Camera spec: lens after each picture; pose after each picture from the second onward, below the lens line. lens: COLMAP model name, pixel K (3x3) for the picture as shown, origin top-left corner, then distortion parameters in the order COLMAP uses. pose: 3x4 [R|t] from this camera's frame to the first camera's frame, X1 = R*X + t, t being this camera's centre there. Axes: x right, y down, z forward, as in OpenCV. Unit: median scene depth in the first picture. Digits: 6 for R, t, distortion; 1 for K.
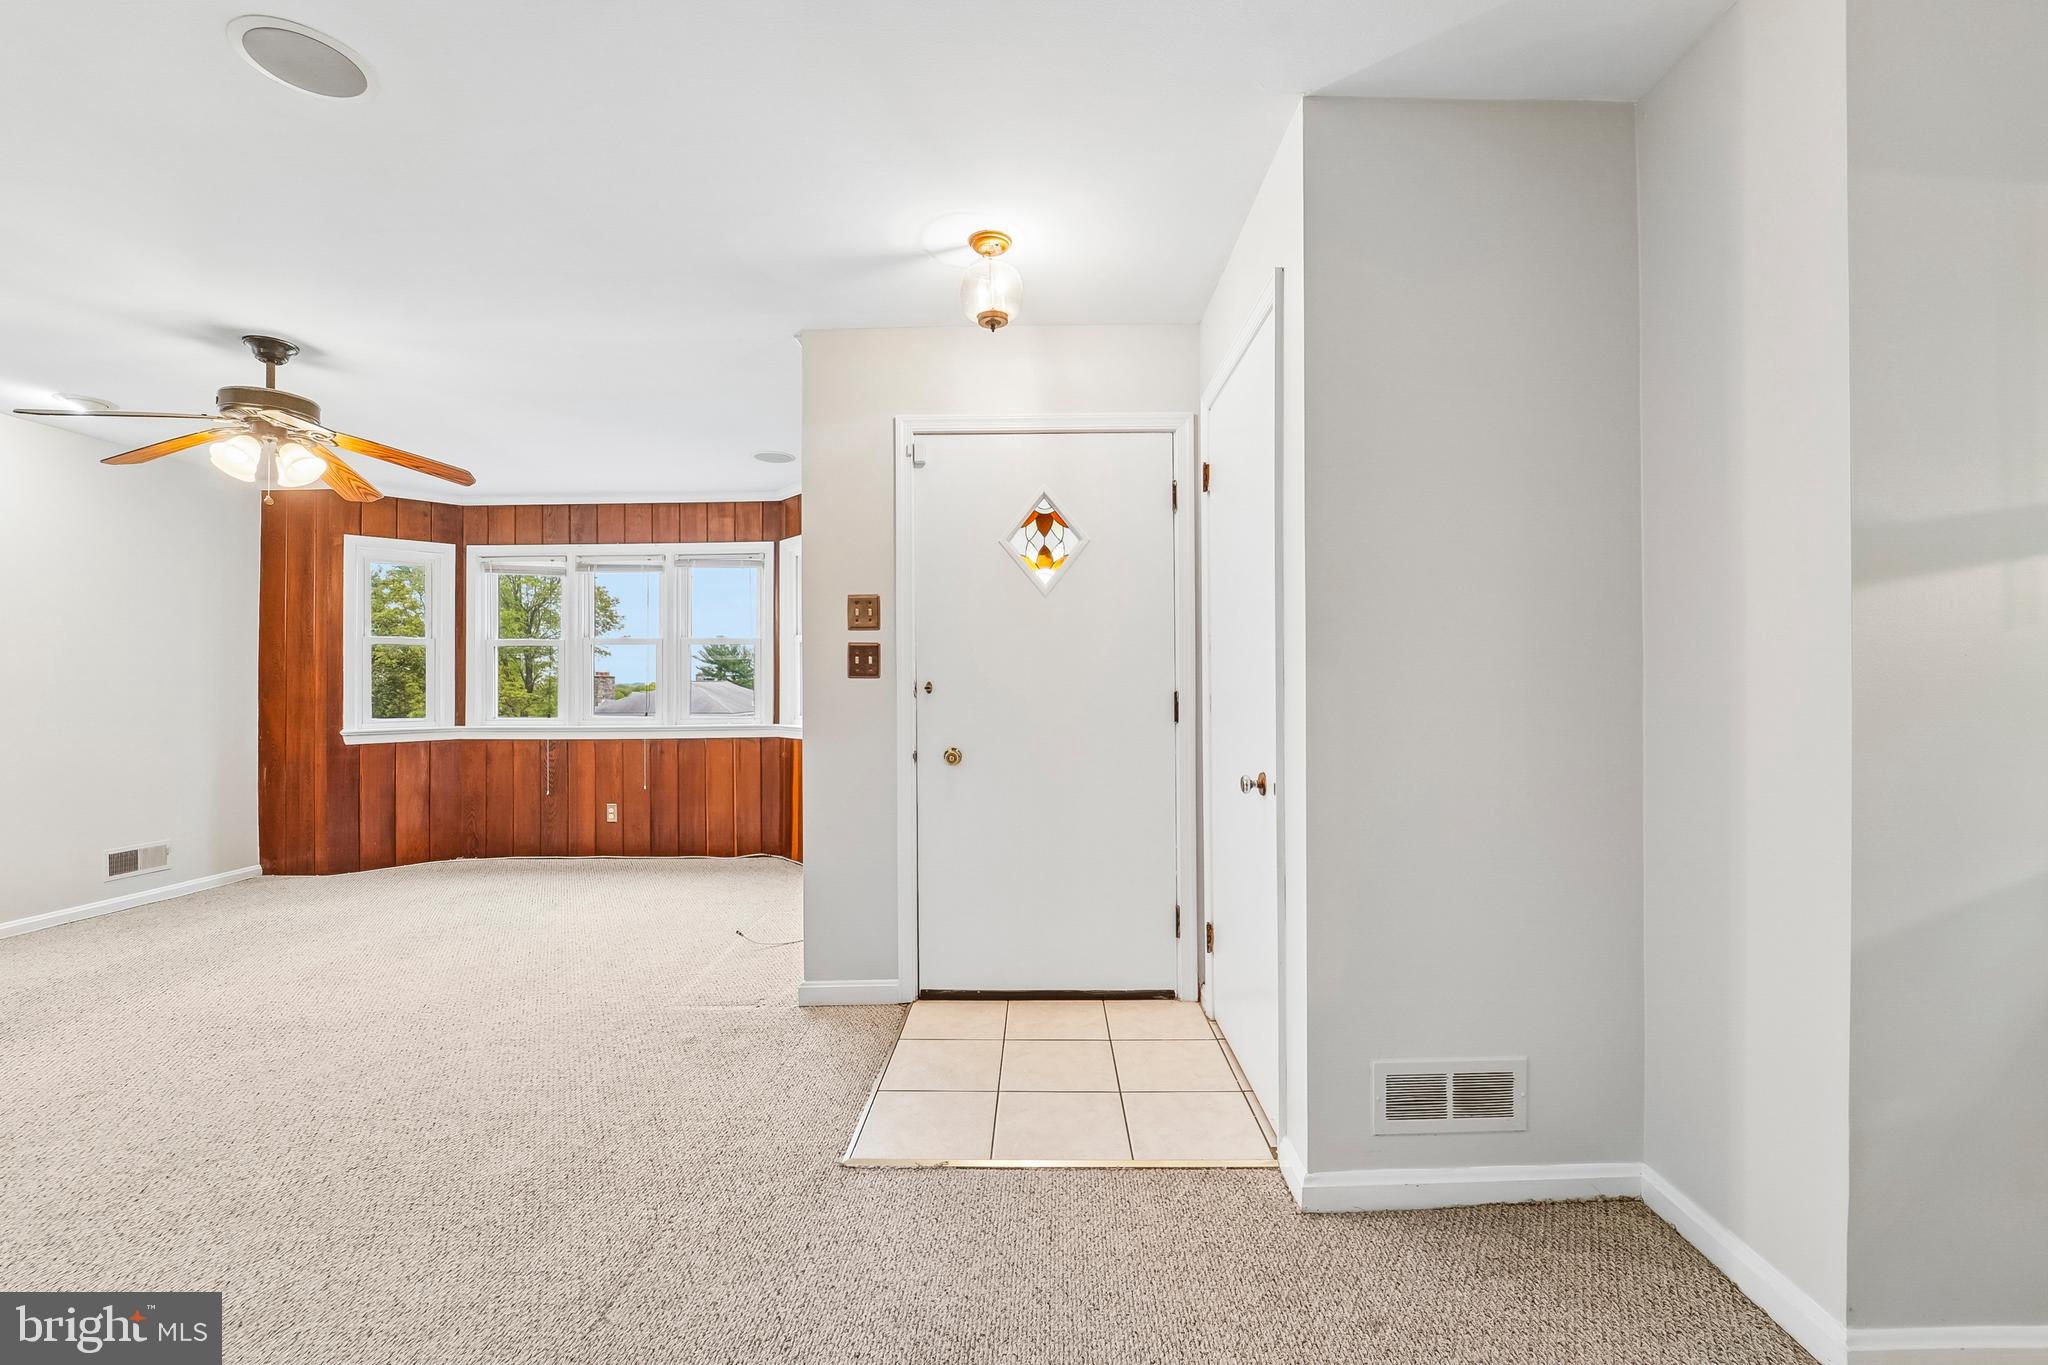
lens RADIAL K [[834.7, 0, 1035.1], [0, 834.7, 679.5], [0, 0, 1]] dist [-0.021633, 0.000891]
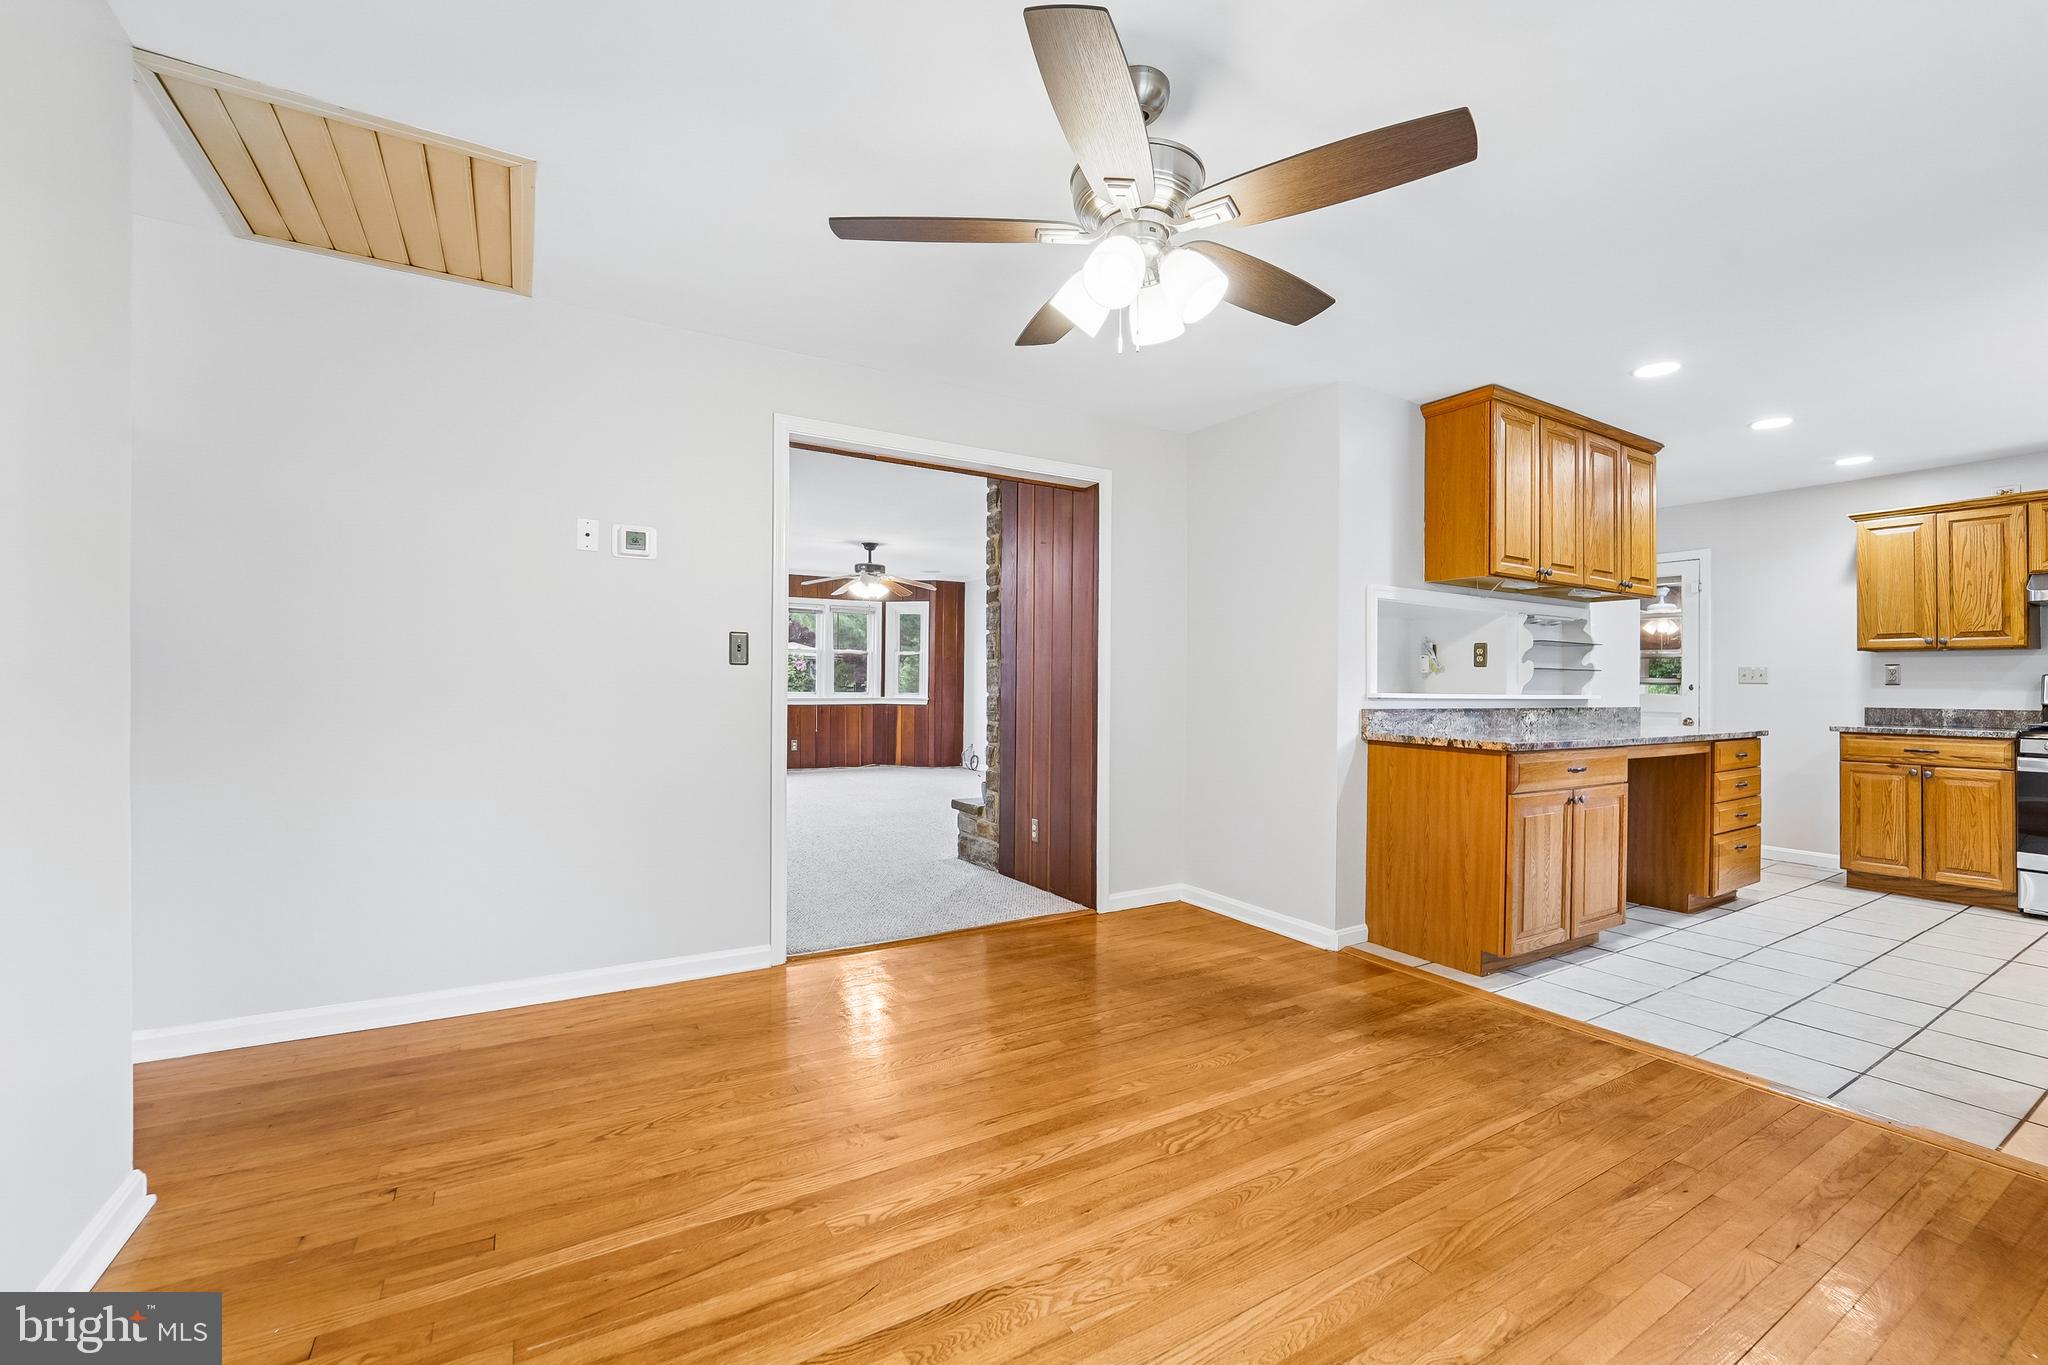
lens RADIAL K [[834.7, 0, 1037.5], [0, 834.7, 674.6], [0, 0, 1]] dist [-0.021633, 0.000891]
pose [[0.848956, 0.014998, 0.528251, -1.754496], [-0.017787, 0.999842, 0.000198, -0.009422], [-0.528164, -0.009564, 0.849089, -1.438985]]
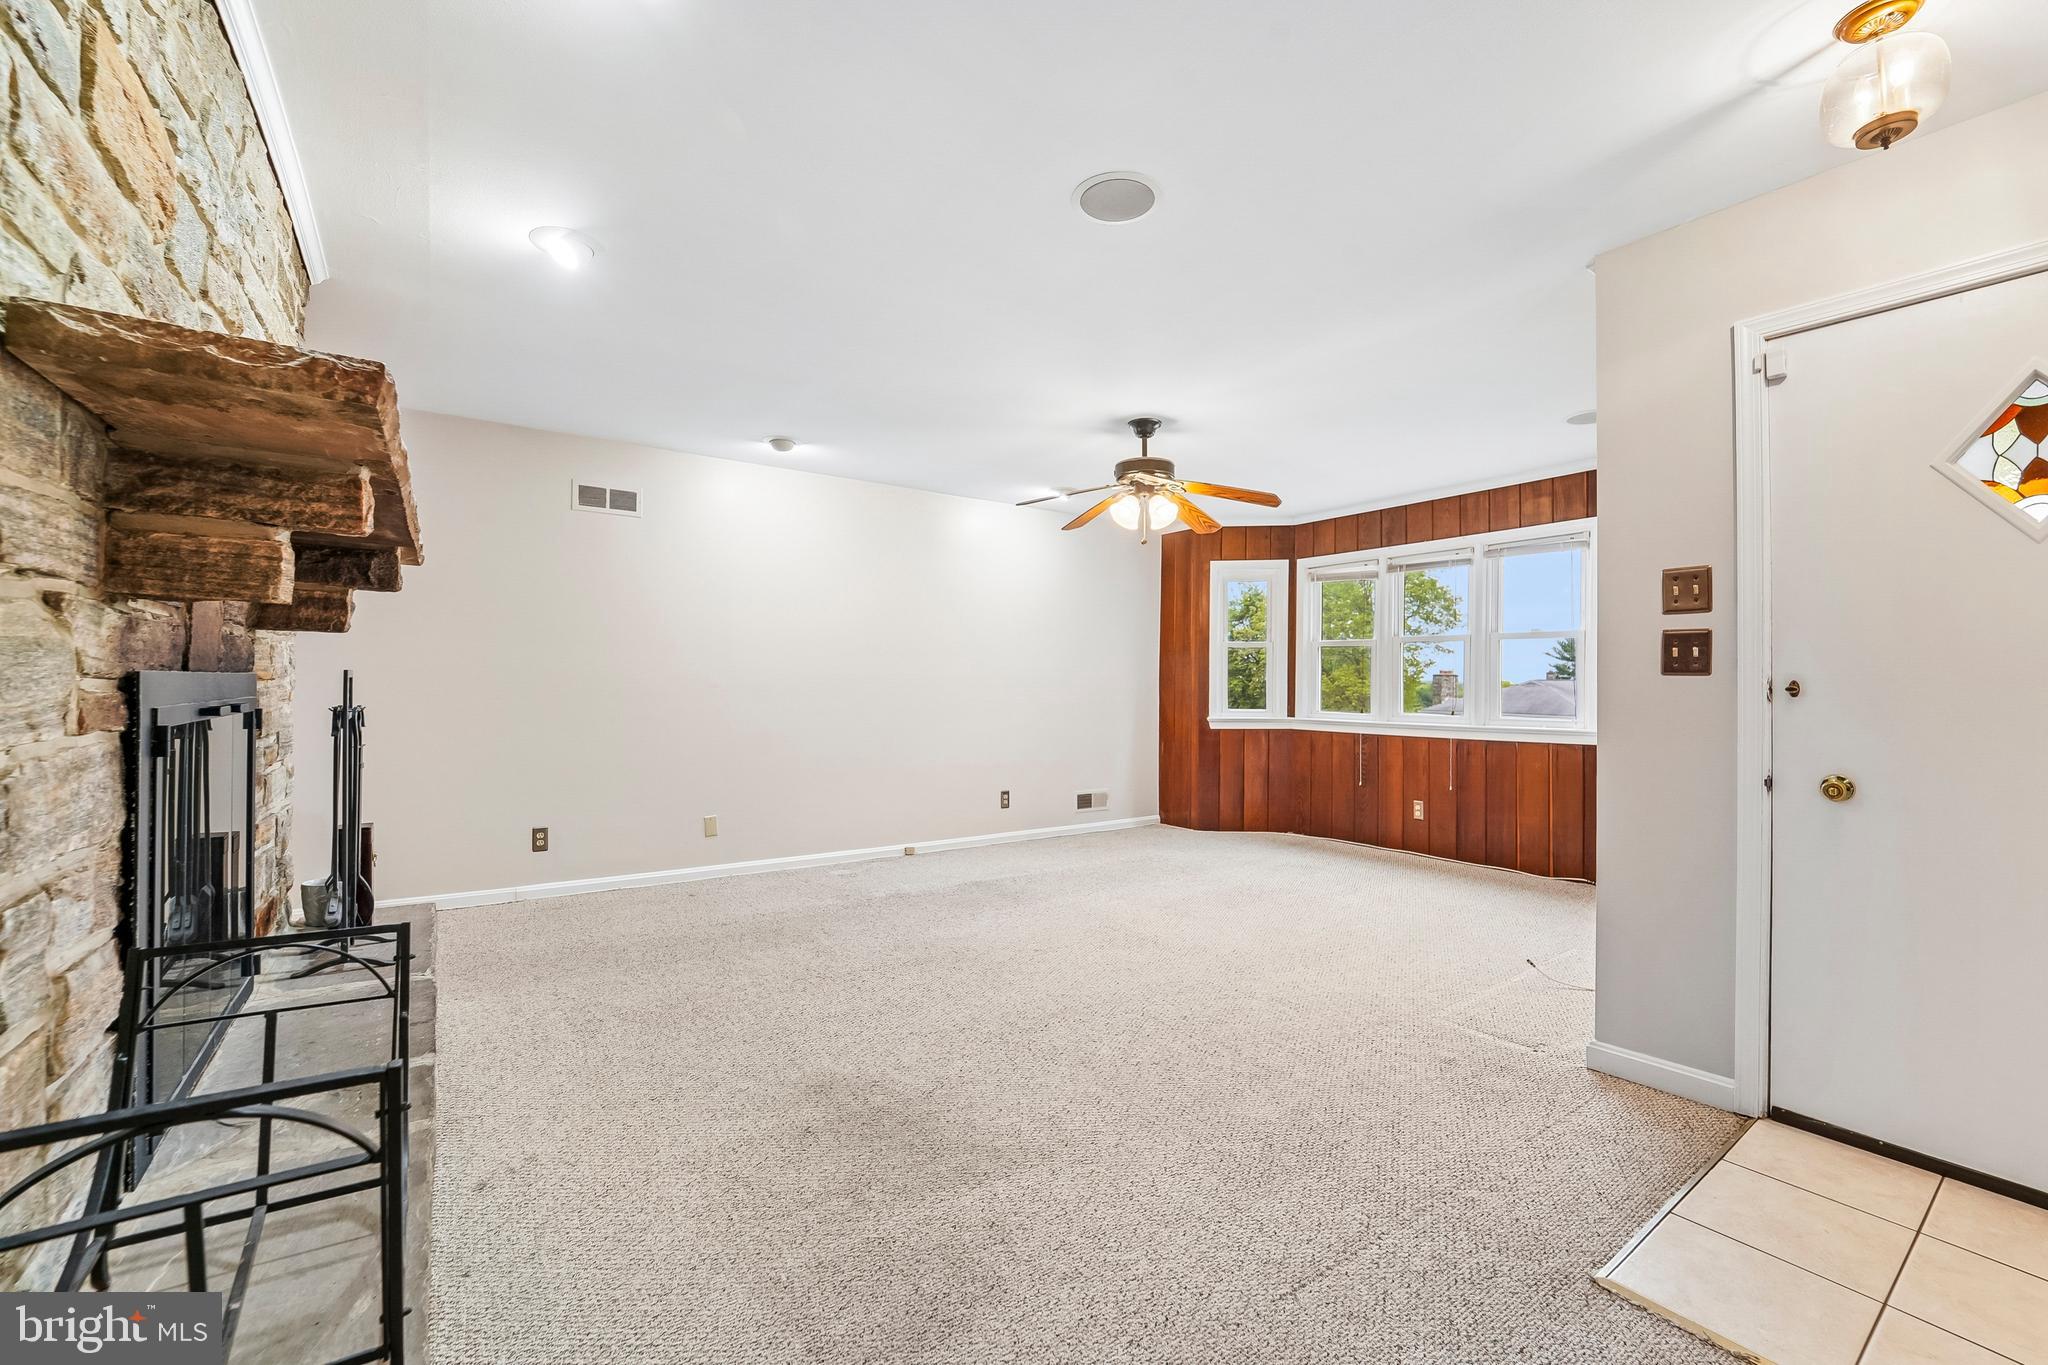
lens RADIAL K [[834.7, 0, 1036.9], [0, 834.7, 678.8], [0, 0, 1]] dist [-0.021633, 0.000891]
pose [[0.587544, 0.004424, -0.809180, 0.054223], [-0.003847, 0.999989, 0.002674, 0.001698], [0.809183, 0.001542, 0.587555, 0.058681]]
